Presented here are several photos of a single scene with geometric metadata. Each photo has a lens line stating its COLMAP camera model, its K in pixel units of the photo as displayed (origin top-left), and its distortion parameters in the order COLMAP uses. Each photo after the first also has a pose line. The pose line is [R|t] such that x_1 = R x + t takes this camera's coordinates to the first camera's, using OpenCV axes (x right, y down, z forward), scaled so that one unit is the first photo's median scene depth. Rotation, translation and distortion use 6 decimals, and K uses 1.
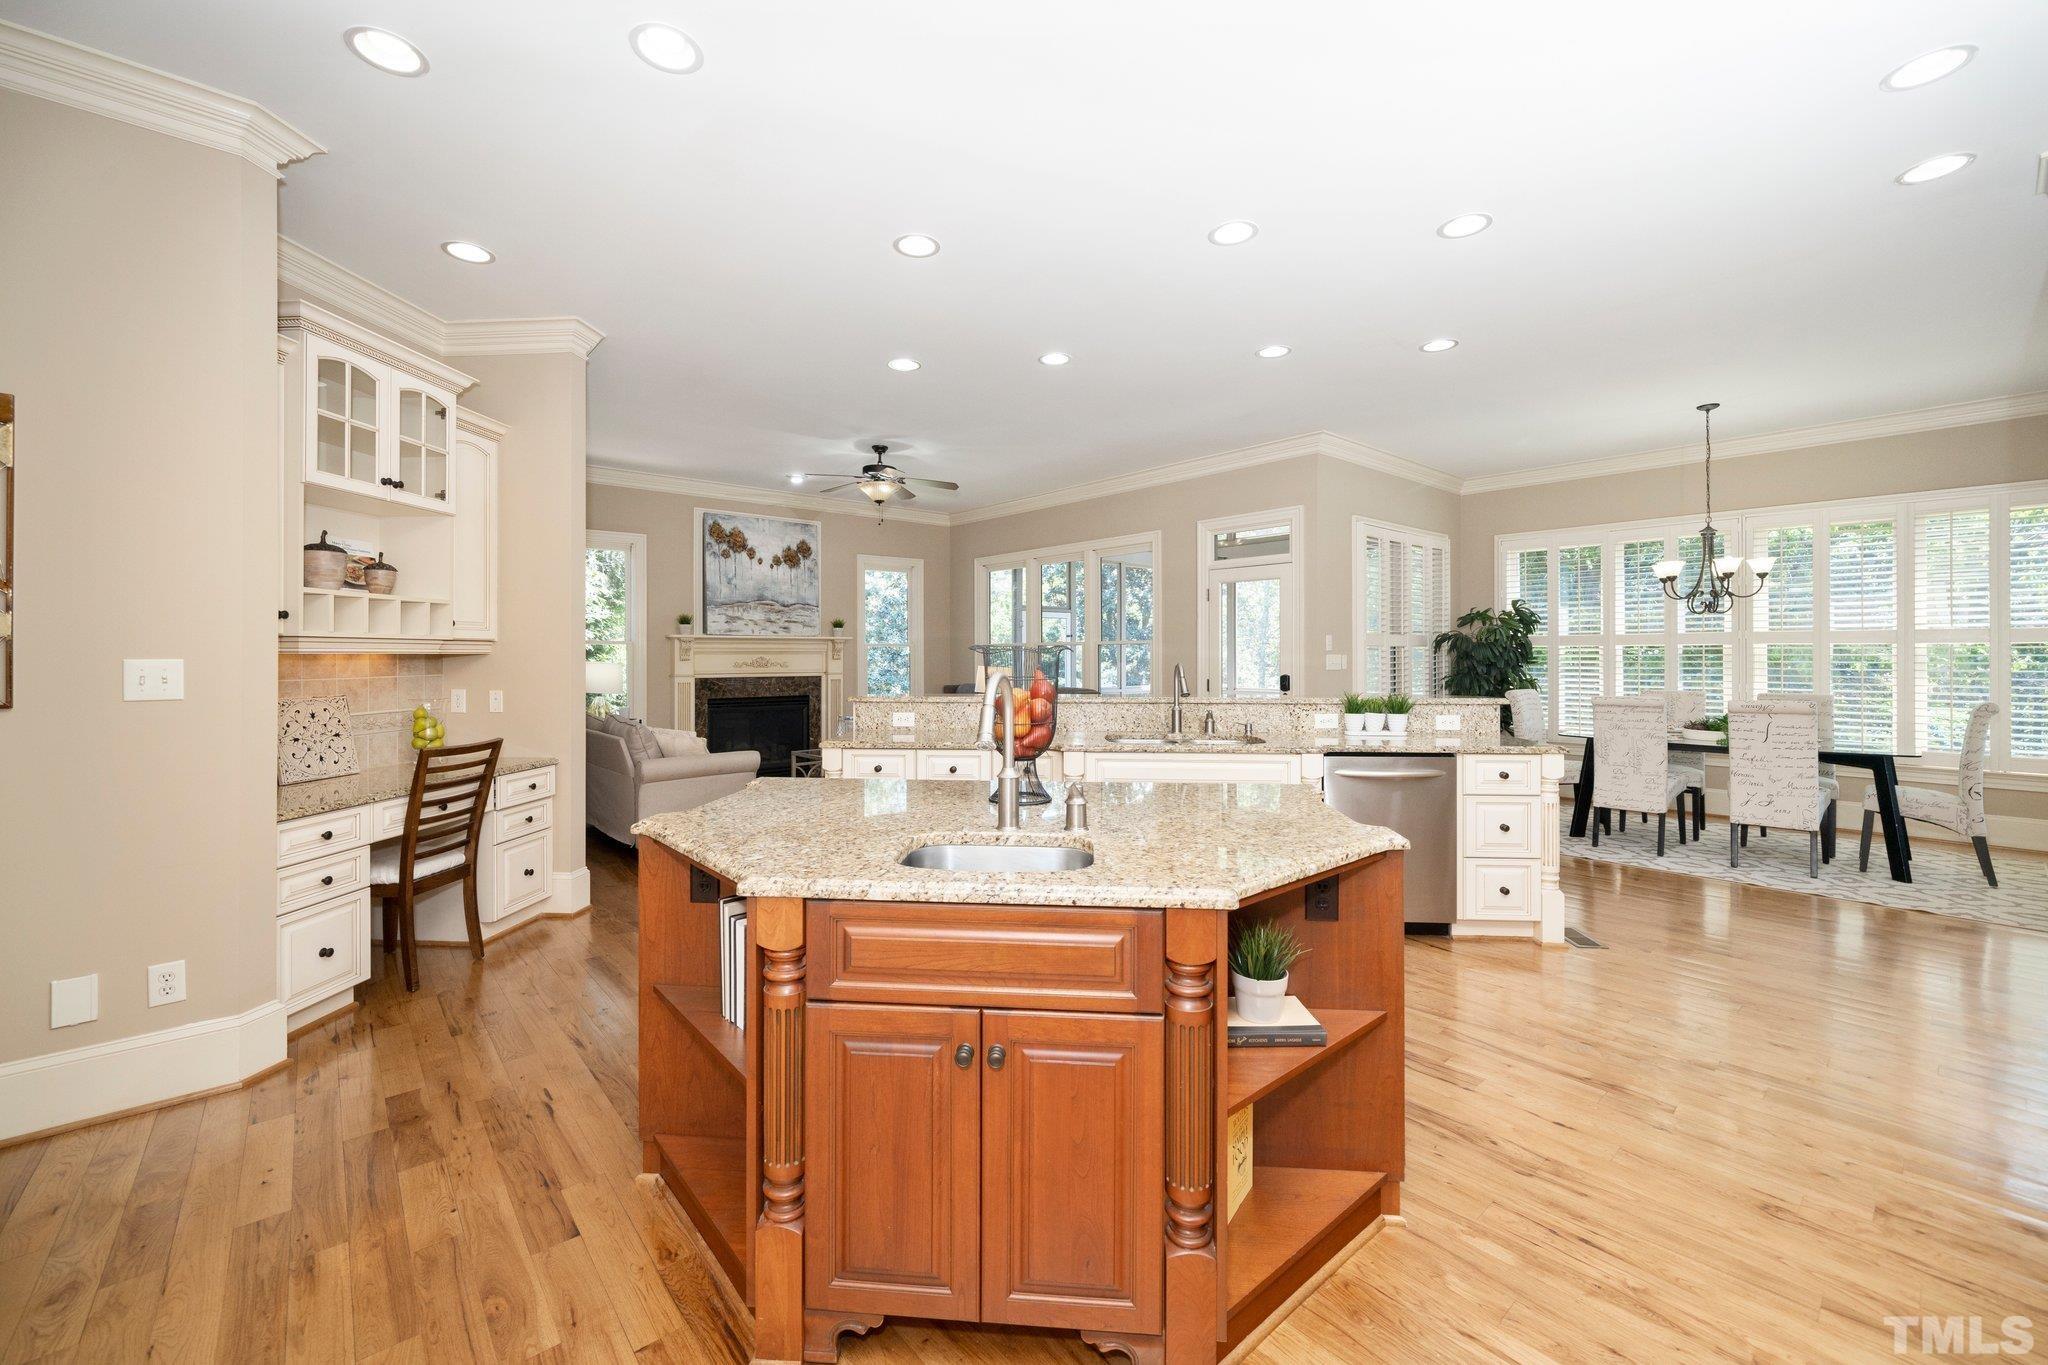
lens RADIAL K [[833.2, 0, 1019.5], [0, 833.2, 650.0], [0, 0, 1]] dist [-0.000446, 0.000052]
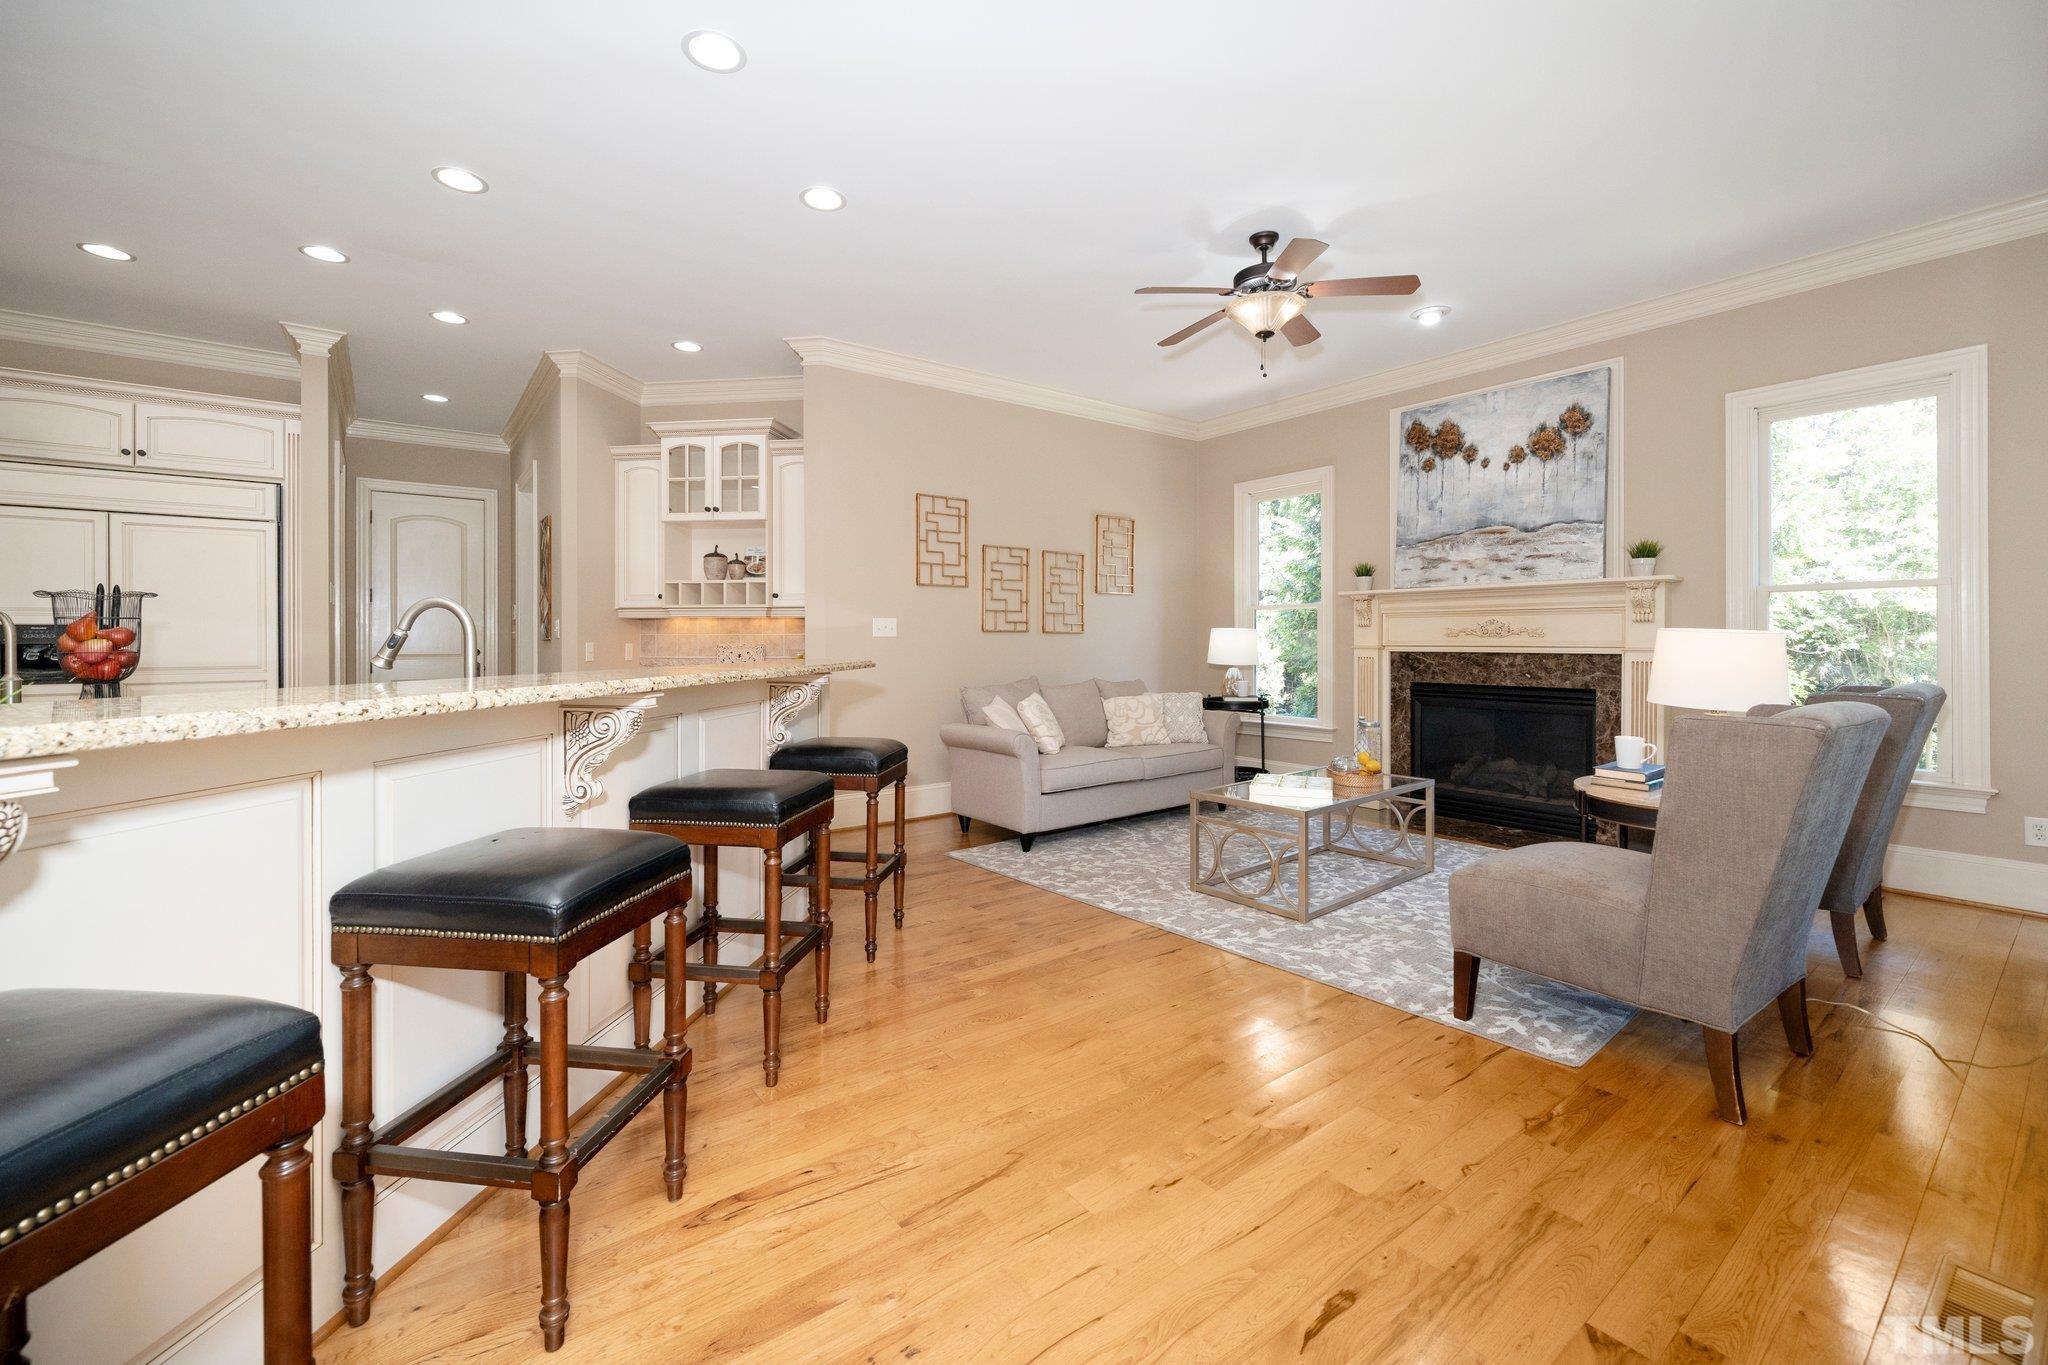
lens RADIAL K [[831.8, 0, 1008.3], [0, 831.8, 645.8], [0, 0, 1]] dist [-0.000910, -0.000016]
pose [[-0.073298, 0.006097, -0.997291, 0.337374], [0.005851, 0.999967, 0.005683, 0.022863], [0.997293, -0.005419, -0.073331, 0.723689]]
